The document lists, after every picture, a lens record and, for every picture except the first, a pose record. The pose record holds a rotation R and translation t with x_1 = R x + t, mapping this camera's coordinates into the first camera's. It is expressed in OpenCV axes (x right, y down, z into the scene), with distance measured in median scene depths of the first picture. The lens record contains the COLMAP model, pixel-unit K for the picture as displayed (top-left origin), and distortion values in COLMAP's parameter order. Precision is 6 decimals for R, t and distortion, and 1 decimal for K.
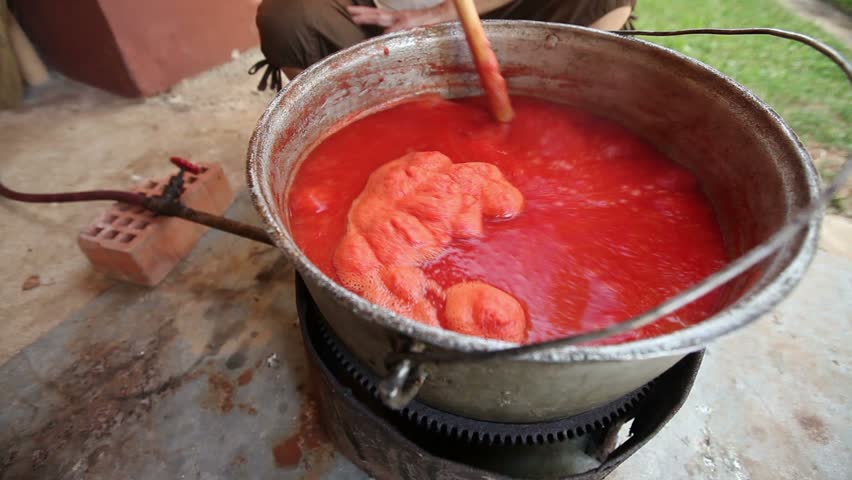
lens RADIAL K [[383.3, 0, 423.7], [0, 383.3, 230.9], [0, 0, 1]] dist [-0.050177, 0.014799]
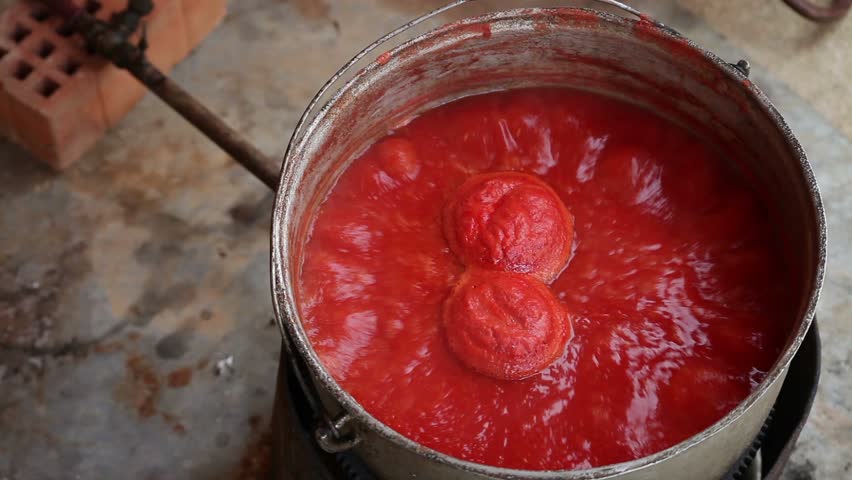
lens RADIAL K [[2031.9, 0, 426.0], [0, 2031.9, 240.0], [0, 0, 1]] dist [0.253163, -0.020492]
pose [[0.916198, 0.331165, -0.225634, 0.648507], [-0.275971, 0.929698, 0.243931, -0.833431], [0.290553, -0.161221, 0.943179, -2.230324]]
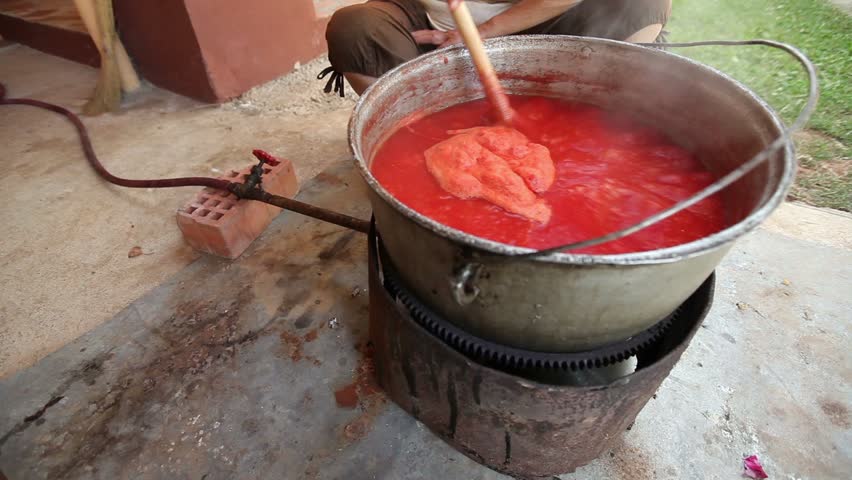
lens RADIAL K [[387.1, 0, 423.4], [0, 387.1, 230.0], [0, 0, 1]] dist [-0.050132, 0.015827]
pose [[0.995000, 0.036754, -0.092861, -0.030036], [-0.039918, 0.998676, -0.032444, 0.092359], [0.091546, 0.035989, 0.995150, -0.175018]]
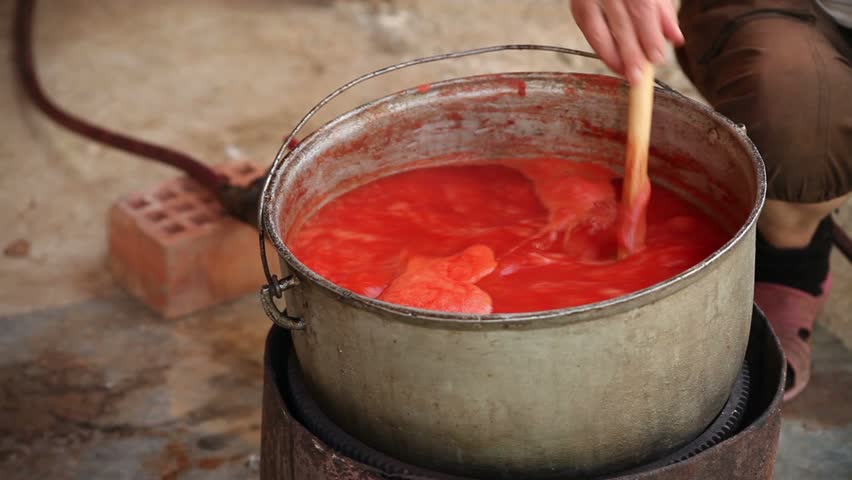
lens RADIAL K [[2474.2, 0, 426.0], [0, 2474.2, 240.0], [0, 0, 1]] dist [0.900262, -1.078329]
pose [[0.771859, 0.302069, -0.559454, 2.265878], [-0.436599, 0.891479, -0.121019, 0.430984], [0.462185, 0.337667, 0.819979, -2.685668]]
